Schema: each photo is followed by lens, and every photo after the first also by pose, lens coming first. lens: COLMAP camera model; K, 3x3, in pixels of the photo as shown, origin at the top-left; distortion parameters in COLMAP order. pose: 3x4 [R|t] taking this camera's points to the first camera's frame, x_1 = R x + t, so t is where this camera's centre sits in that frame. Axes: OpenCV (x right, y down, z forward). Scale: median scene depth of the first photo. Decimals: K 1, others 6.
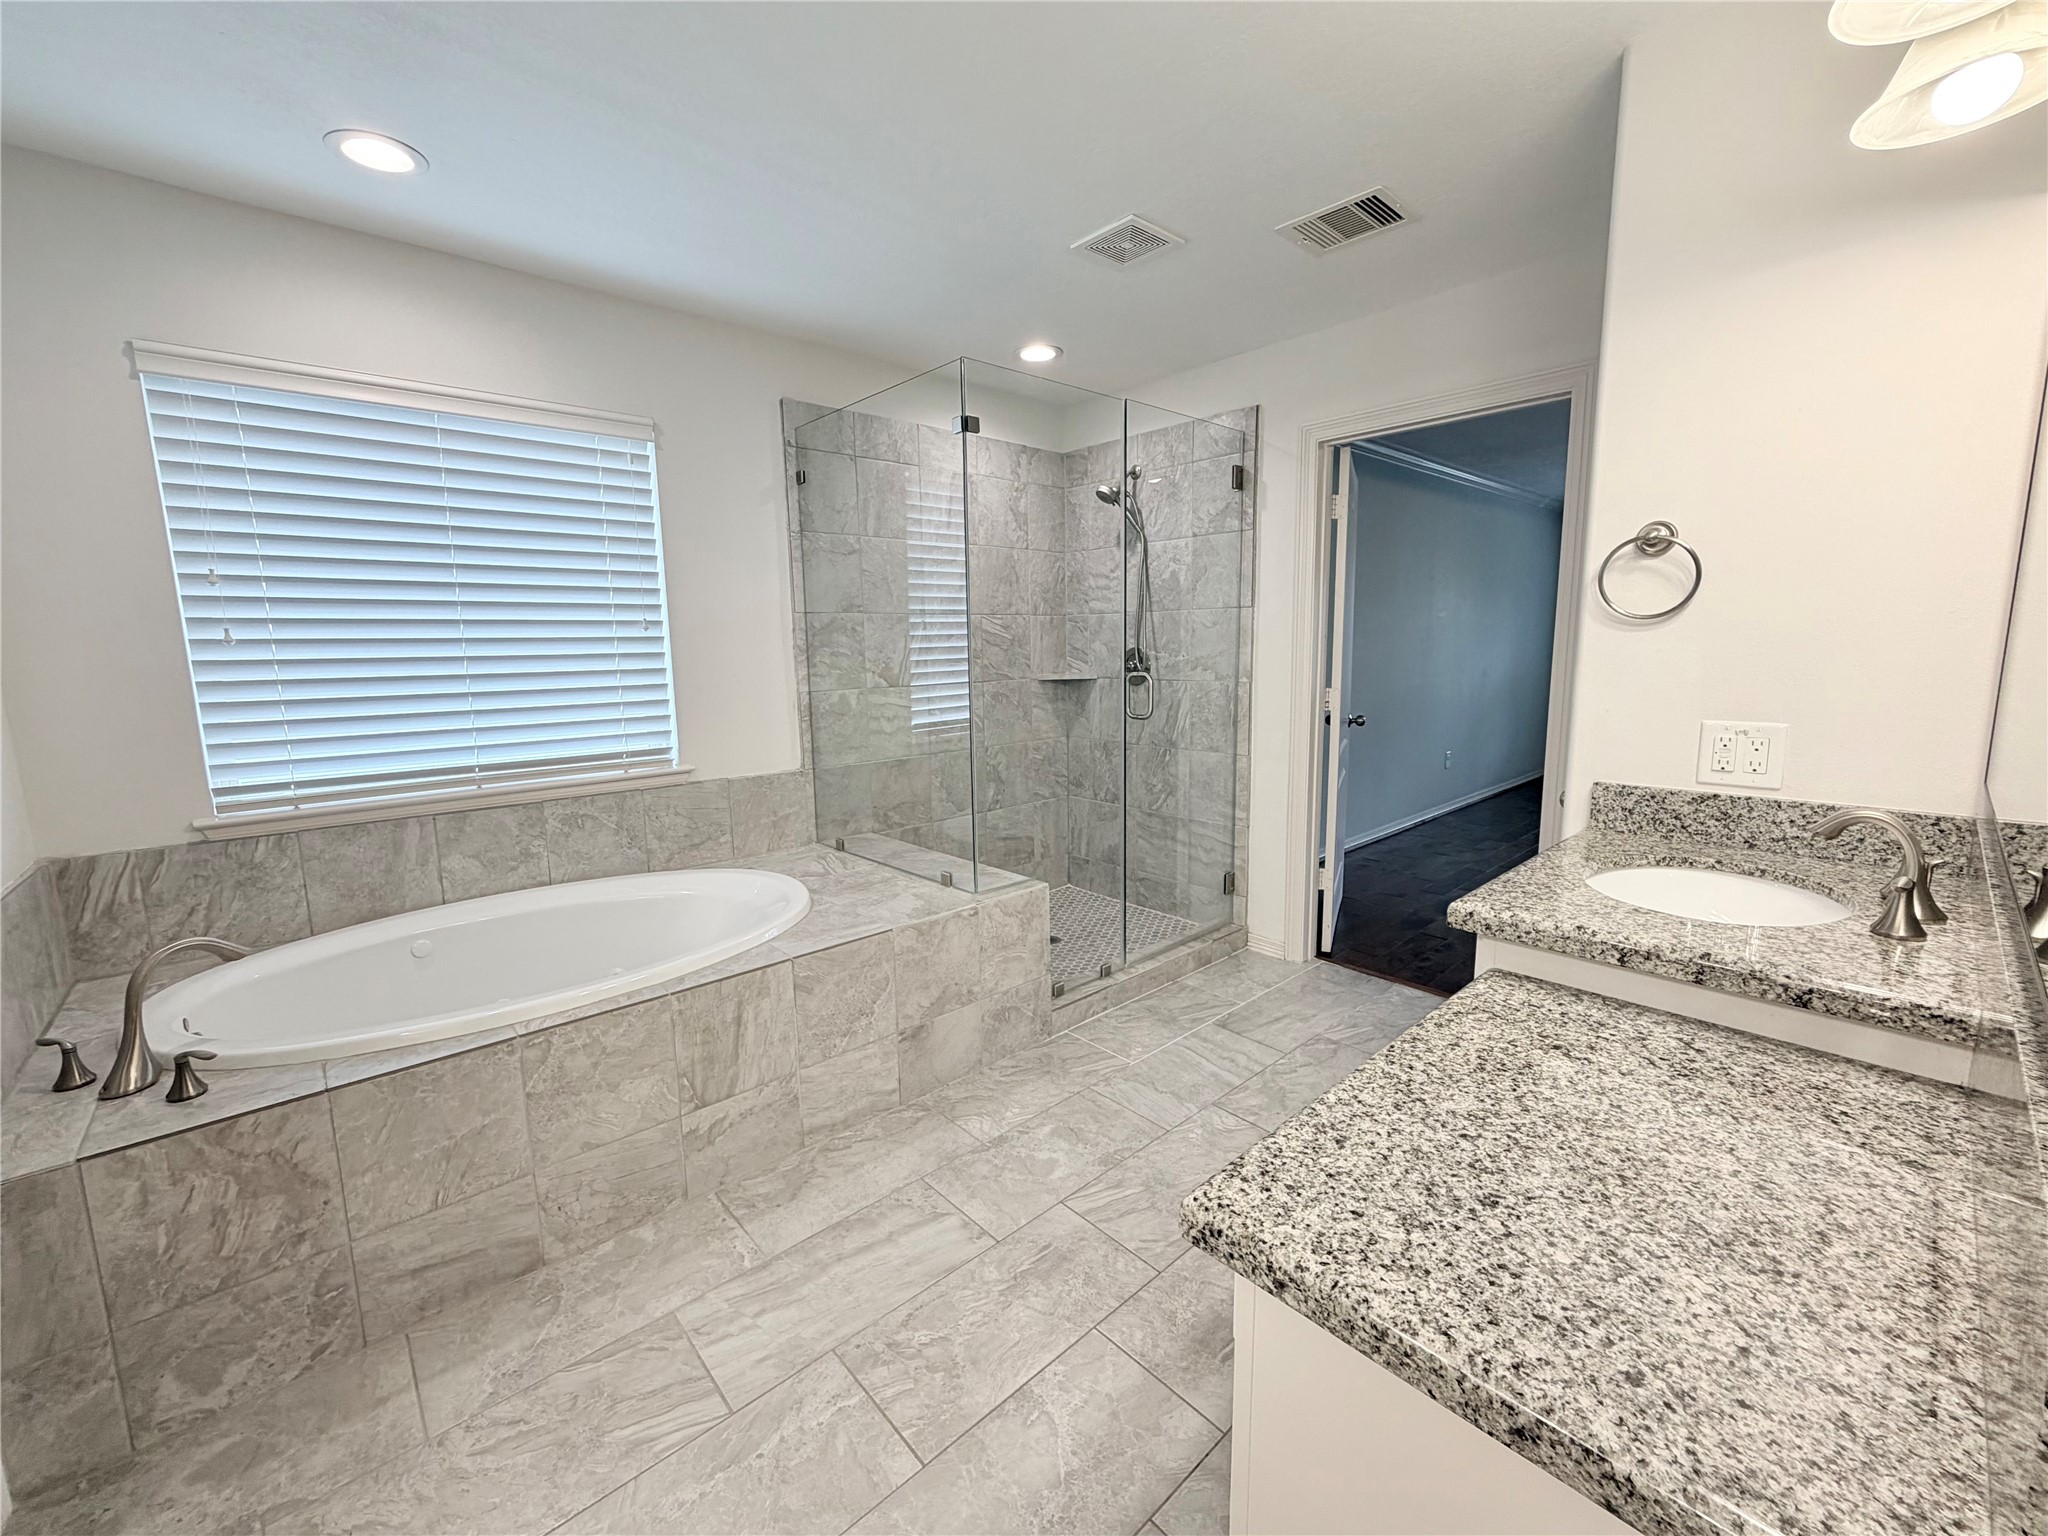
lens RADIAL K [[824.5, 0, 1024.0], [0, 824.5, 768.0], [0, 0, 1]] dist [-0.000275, 0.000049]
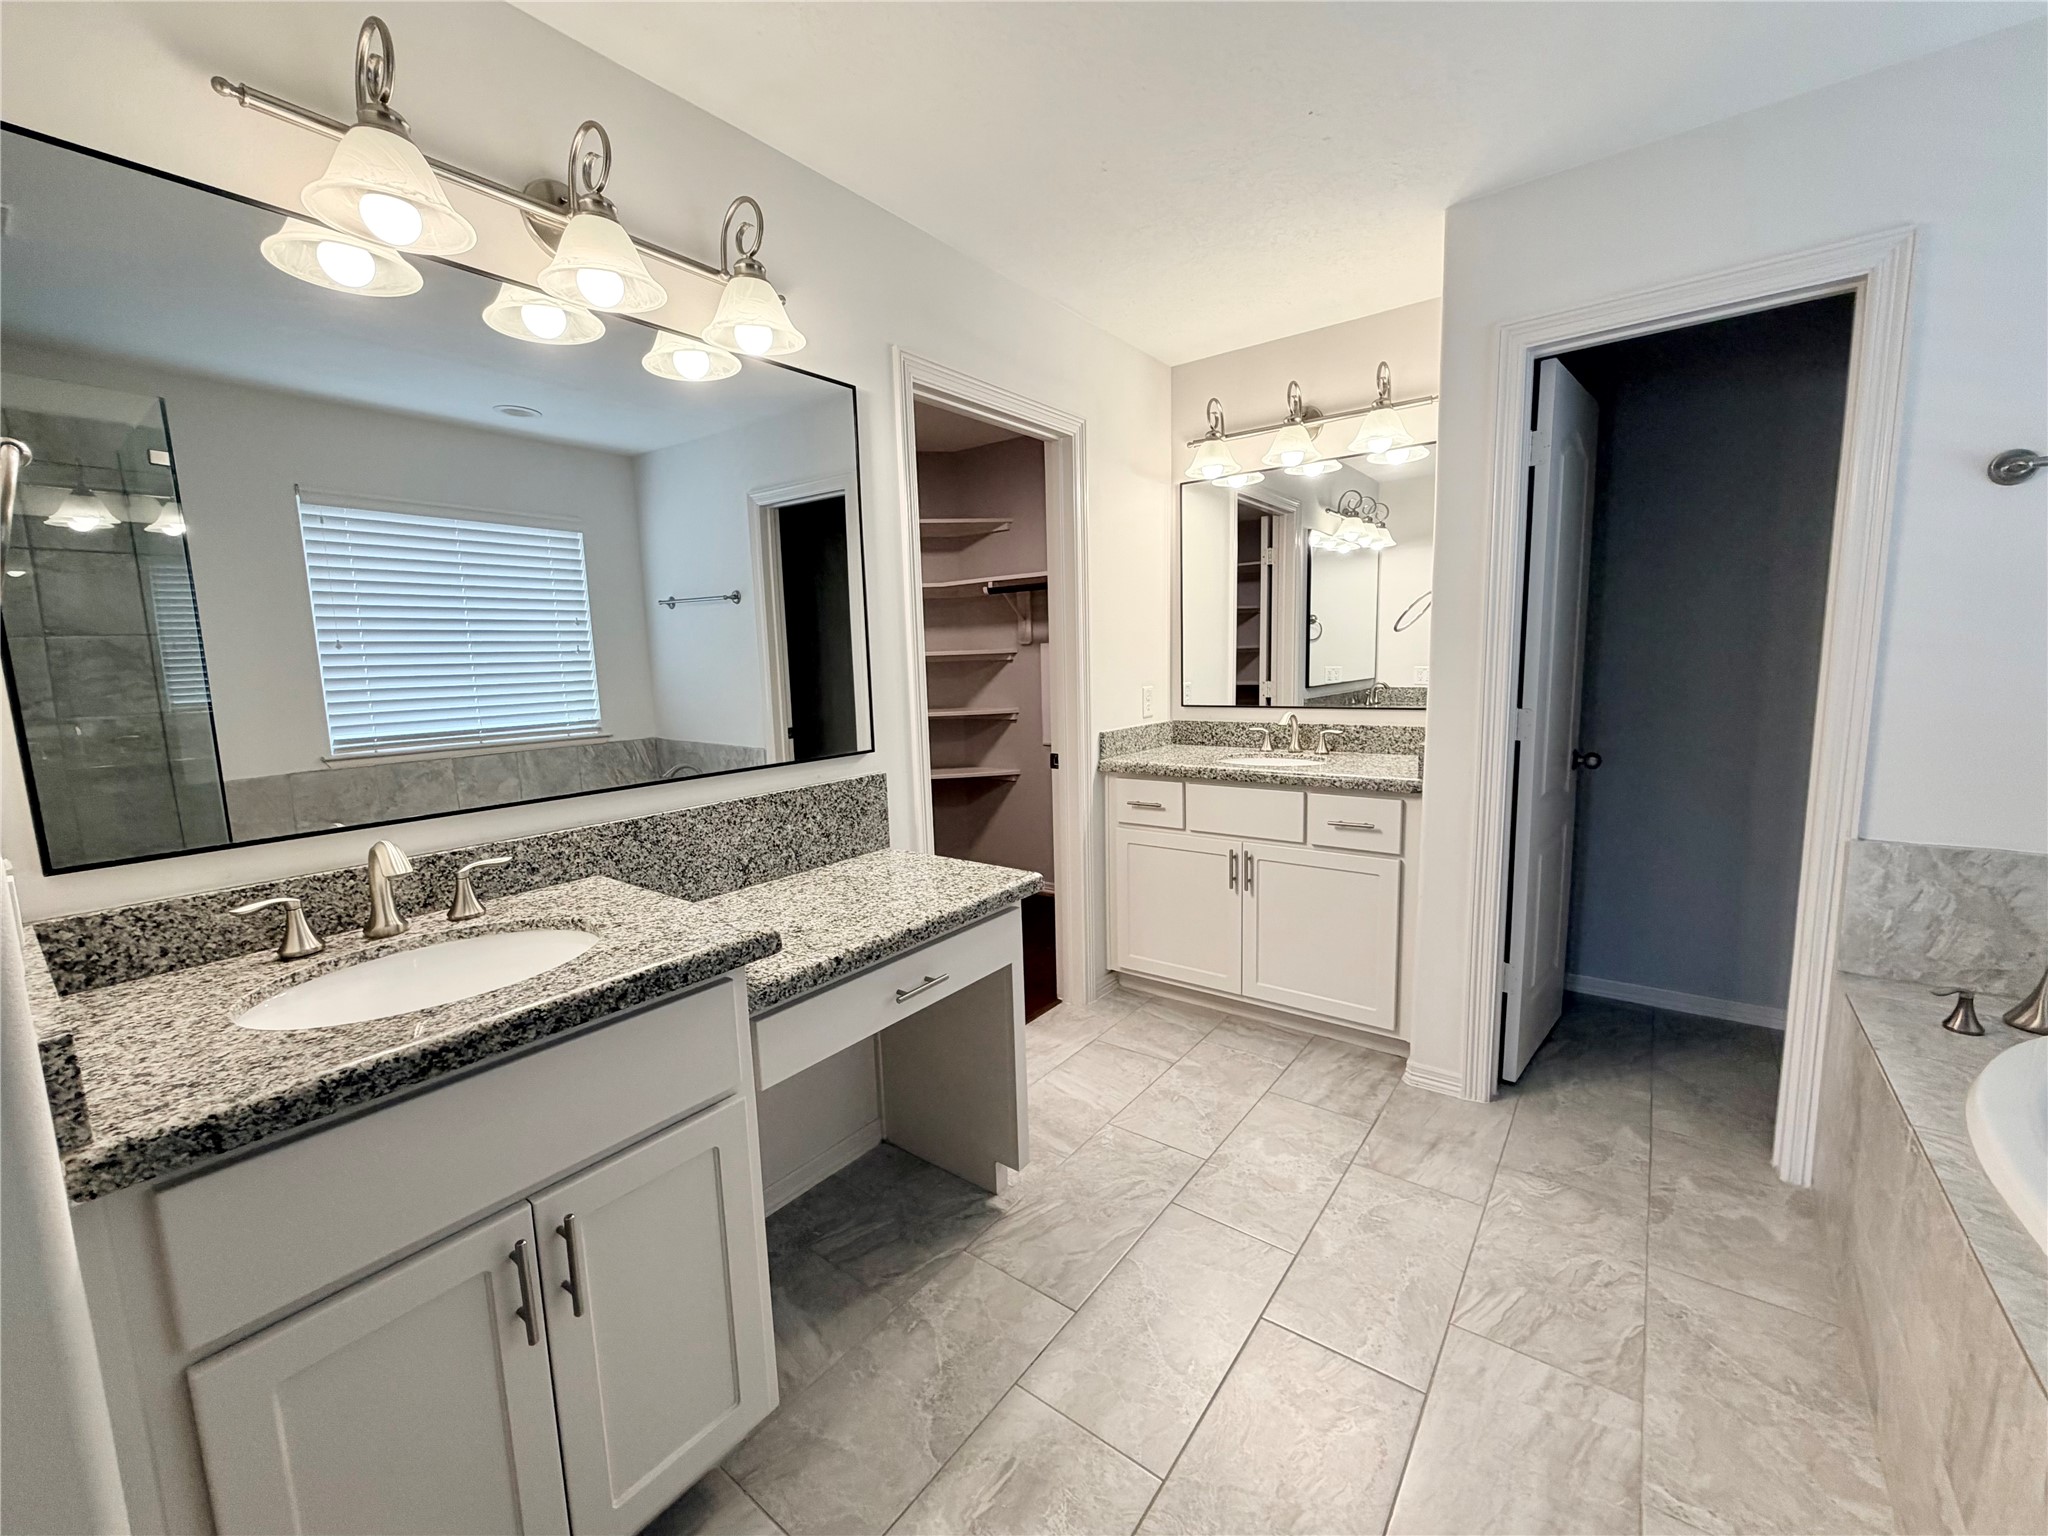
lens RADIAL K [[824.5, 0, 1024.0], [0, 824.5, 768.0], [0, 0, 1]] dist [-0.000275, 0.000049]
pose [[-0.981814, 0.069684, -0.176592, 0.552168], [0.017287, 0.959148, 0.282375, -0.401823], [0.189055, 0.274187, -0.942910, 2.703957]]
